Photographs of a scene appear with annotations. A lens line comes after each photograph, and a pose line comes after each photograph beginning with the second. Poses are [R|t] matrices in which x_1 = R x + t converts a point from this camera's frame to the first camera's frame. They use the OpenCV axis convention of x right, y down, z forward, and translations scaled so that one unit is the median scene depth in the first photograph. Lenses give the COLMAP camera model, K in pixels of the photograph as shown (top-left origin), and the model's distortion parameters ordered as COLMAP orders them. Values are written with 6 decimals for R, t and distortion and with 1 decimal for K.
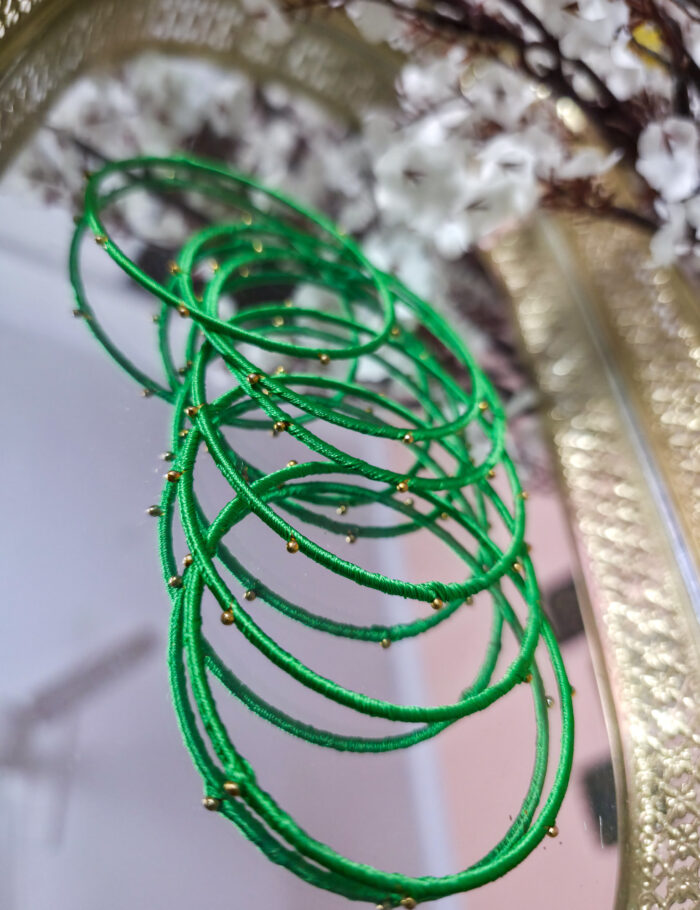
lens RADIAL K [[735.6, 0, 355.7], [0, 735.6, 452.0], [0, 0, 1]] dist [-0.066471, -0.005279]
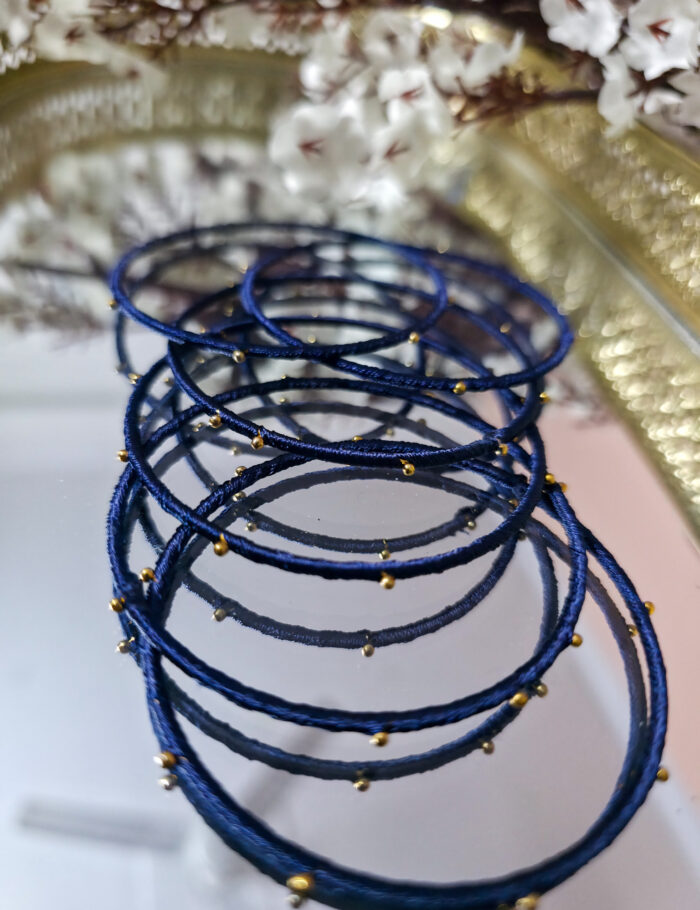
lens RADIAL K [[735.6, 0, 343.4], [0, 735.6, 457.8], [0, 0, 1]] dist [-0.066471, -0.005279]
pose [[0.919144, -0.358028, -0.164288, 0.112757], [0.349281, 0.933565, -0.080366, 0.072222], [0.182147, 0.016485, 0.983133, 0.088022]]
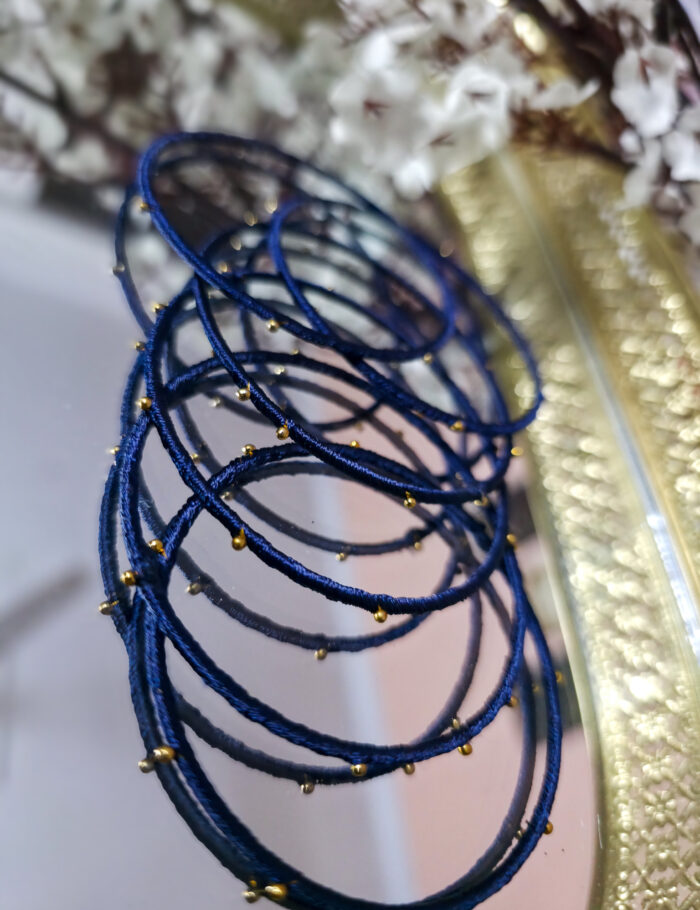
lens RADIAL K [[735.6, 0, 349.4], [0, 735.6, 458.0], [0, 0, 1]] dist [-0.066471, -0.005279]
pose [[0.995140, -0.032590, 0.092924, -0.041731], [0.021098, 0.992296, 0.122079, -0.058260], [-0.096186, -0.119525, 0.988161, 0.074718]]
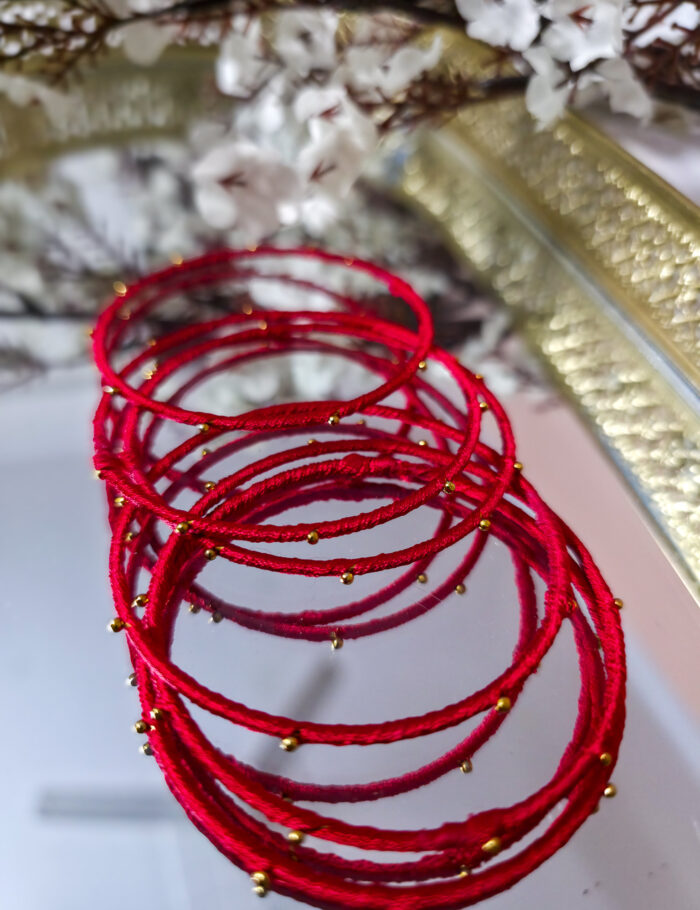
lens RADIAL K [[735.6, 0, 349.1], [0, 735.6, 455.0], [0, 0, 1]] dist [-0.066471, -0.005279]
pose [[0.880967, -0.445887, -0.158376, 0.175410], [0.452271, 0.891868, 0.004820, -0.017663], [0.139101, -0.075875, 0.987367, 0.102579]]
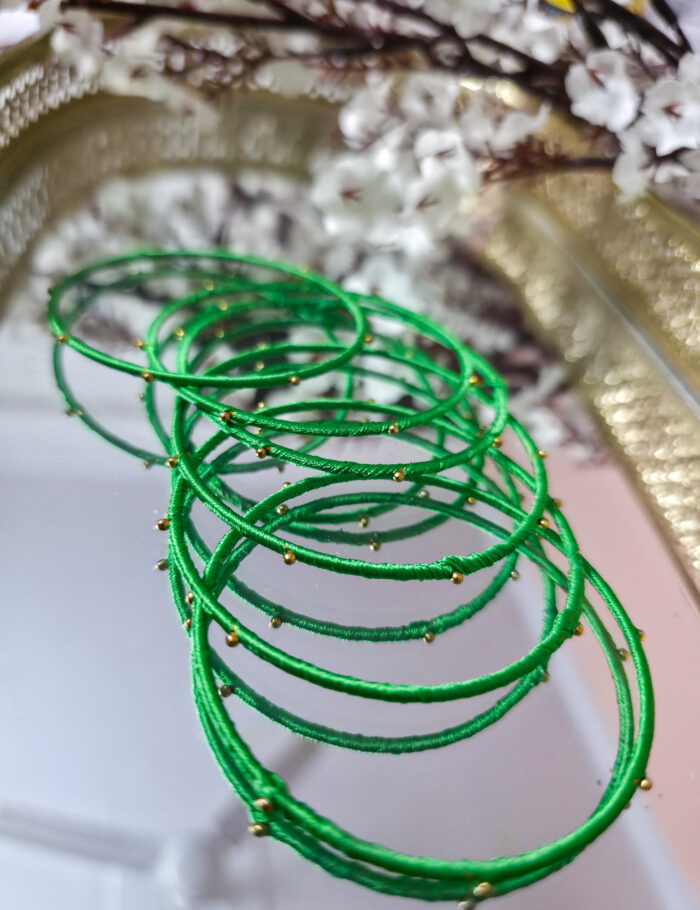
lens RADIAL K [[735.6, 0, 348.3], [0, 735.6, 447.6], [0, 0, 1]] dist [-0.066471, -0.005279]
pose [[0.943279, -0.300090, -0.142027, 0.101611], [0.283519, 0.950690, -0.125717, 0.077647], [0.172750, 0.078319, 0.981847, 0.015288]]
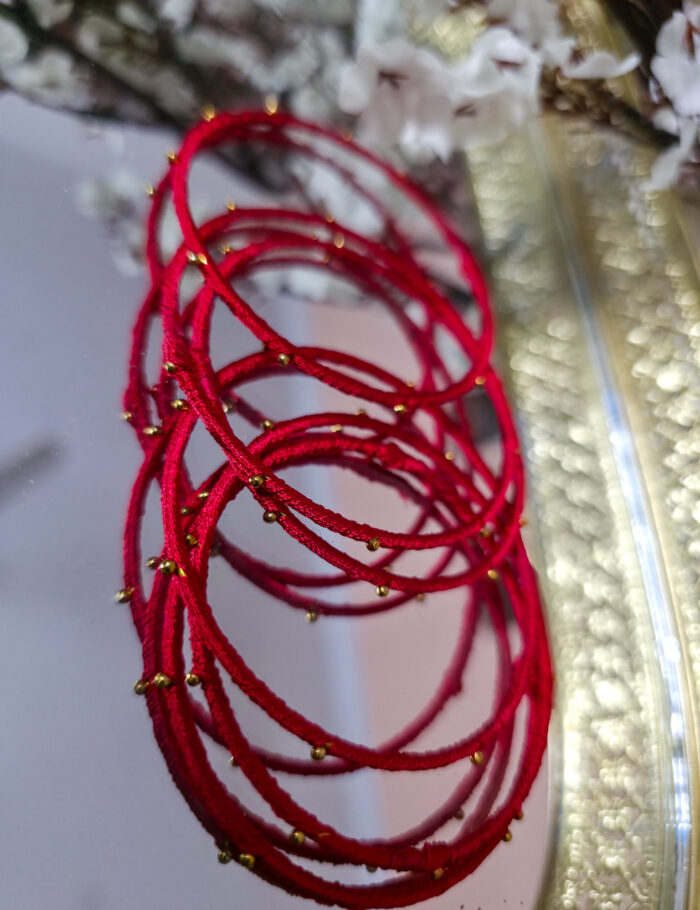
lens RADIAL K [[735.6, 0, 359.0], [0, 735.6, 462.6], [0, 0, 1]] dist [-0.066471, -0.005279]
pose [[0.990552, 0.001455, 0.137130, -0.046736], [-0.043178, 0.952396, 0.301791, -0.193630], [-0.130163, -0.304861, 0.943460, 0.146778]]
